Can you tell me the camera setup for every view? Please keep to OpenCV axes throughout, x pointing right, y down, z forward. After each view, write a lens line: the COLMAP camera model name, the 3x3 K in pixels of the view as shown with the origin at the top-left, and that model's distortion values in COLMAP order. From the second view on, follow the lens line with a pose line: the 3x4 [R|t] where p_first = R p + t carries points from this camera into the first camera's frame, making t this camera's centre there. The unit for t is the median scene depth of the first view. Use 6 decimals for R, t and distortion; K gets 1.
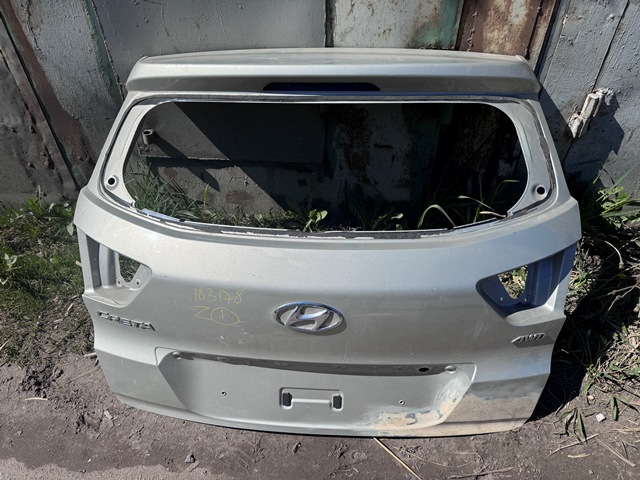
lens RADIAL K [[454.4, 0, 318.9], [0, 454.4, 244.6], [0, 0, 1]] dist [0.026995, -0.036102]
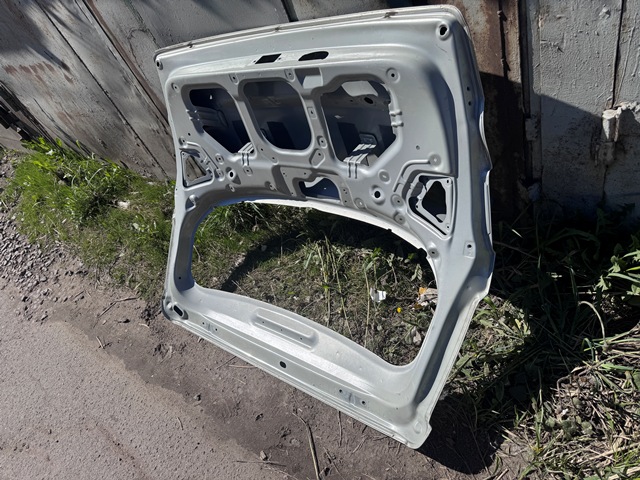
lens RADIAL K [[454.4, 0, 316.0], [0, 454.4, 247.3], [0, 0, 1]] dist [0.026995, -0.036102]
pose [[0.822848, 0.148200, -0.548595, 0.683184], [-0.057120, 0.982075, 0.179627, -0.235011], [0.565383, -0.116470, 0.816564, 0.131918]]
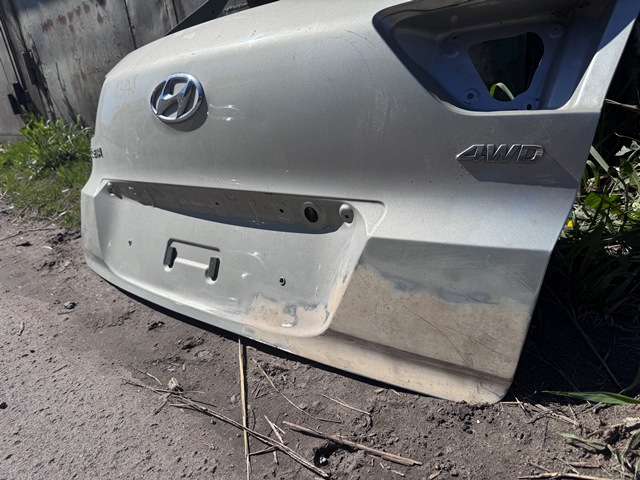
lens RADIAL K [[454.4, 0, 319.7], [0, 454.4, 246.6], [0, 0, 1]] dist [0.026995, -0.036102]
pose [[0.804663, 0.132350, -0.578793, 0.538995], [-0.313826, 0.922342, -0.225386, 0.408663], [0.504015, 0.363000, 0.783709, 0.529077]]
